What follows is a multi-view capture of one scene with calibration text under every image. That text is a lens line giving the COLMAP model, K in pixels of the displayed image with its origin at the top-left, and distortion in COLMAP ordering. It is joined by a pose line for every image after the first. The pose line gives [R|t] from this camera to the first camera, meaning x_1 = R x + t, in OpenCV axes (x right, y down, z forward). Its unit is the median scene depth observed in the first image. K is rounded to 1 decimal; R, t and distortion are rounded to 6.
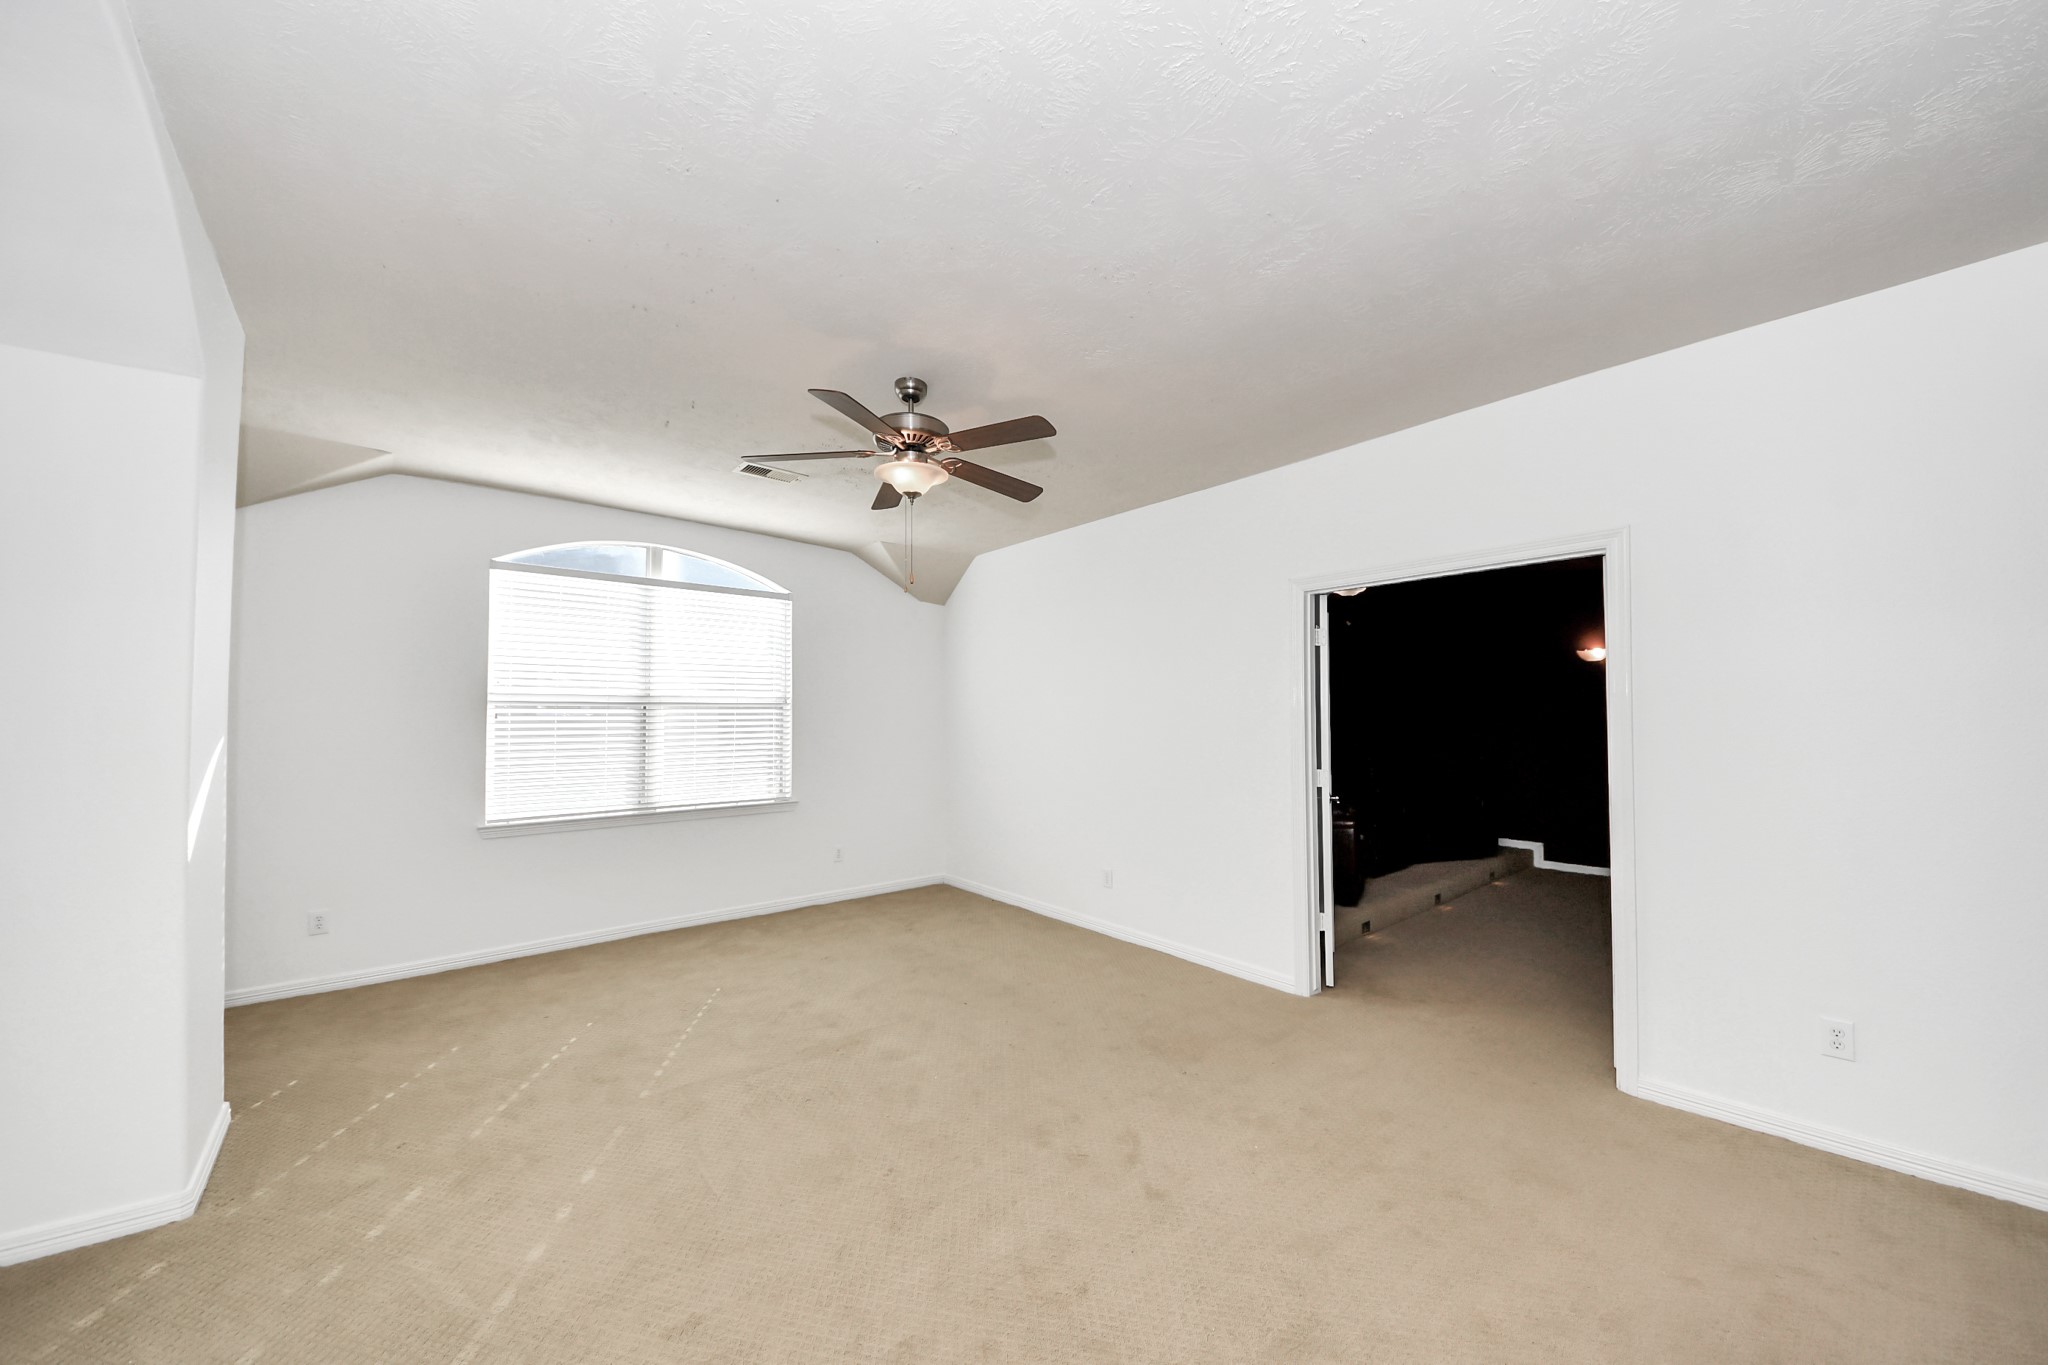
lens RADIAL K [[729.4, 0, 1030.7], [0, 729.4, 697.3], [0, 0, 1]] dist [0.022180, -0.017483]
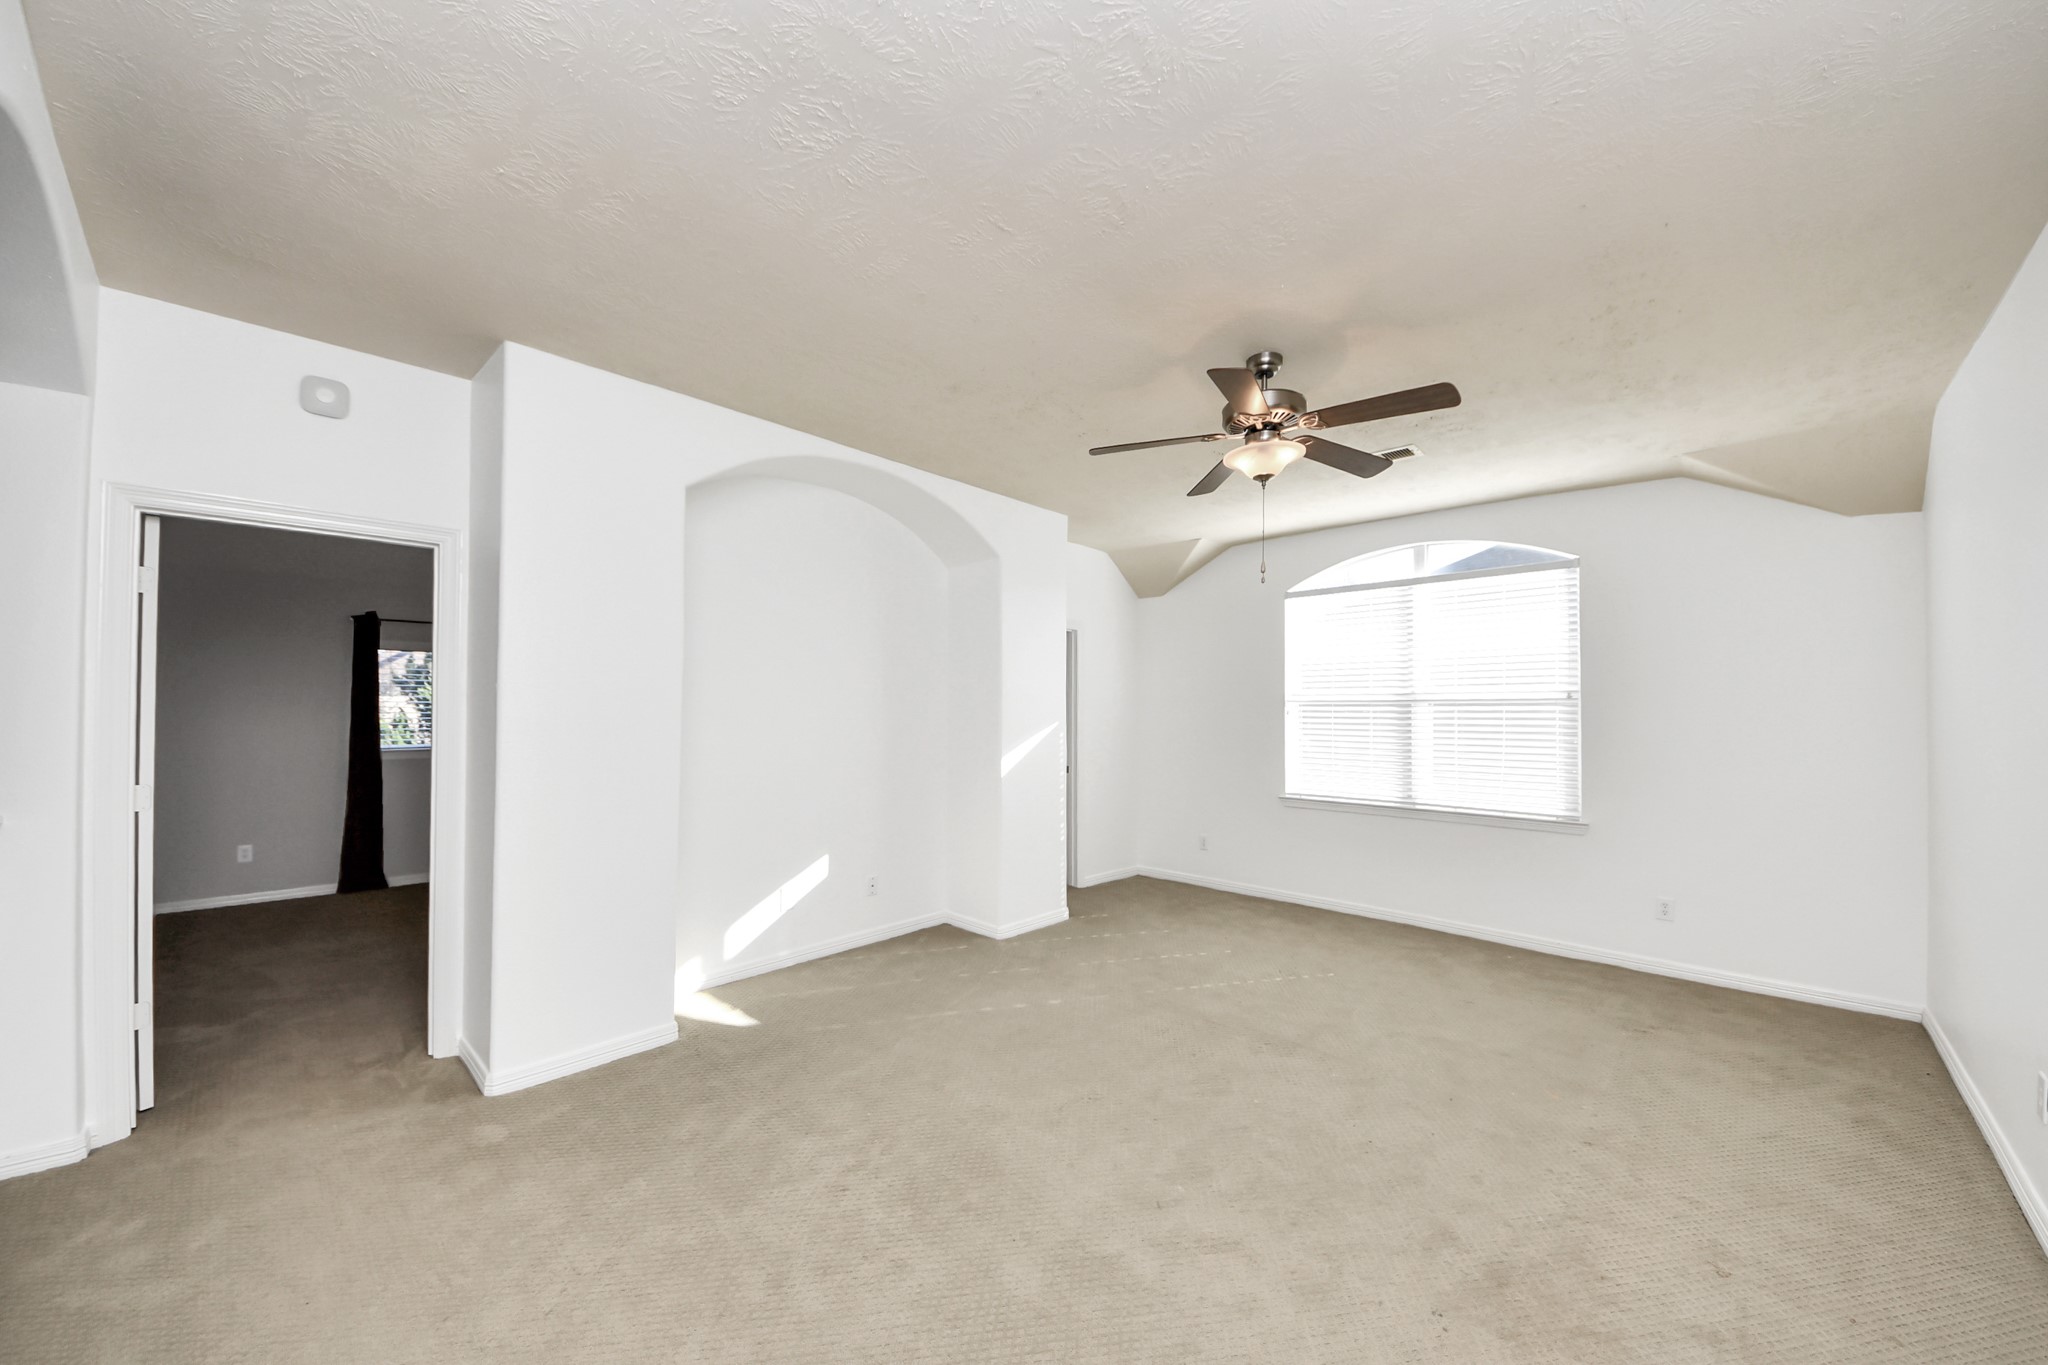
lens RADIAL K [[729.4, 0, 1030.7], [0, 729.4, 697.3], [0, 0, 1]] dist [0.022180, -0.017483]
pose [[0.096749, -0.014652, -0.995201, 0.460026], [0.021210, 0.999695, -0.012656, 0.005265], [0.995083, -0.019884, 0.097030, 0.381502]]
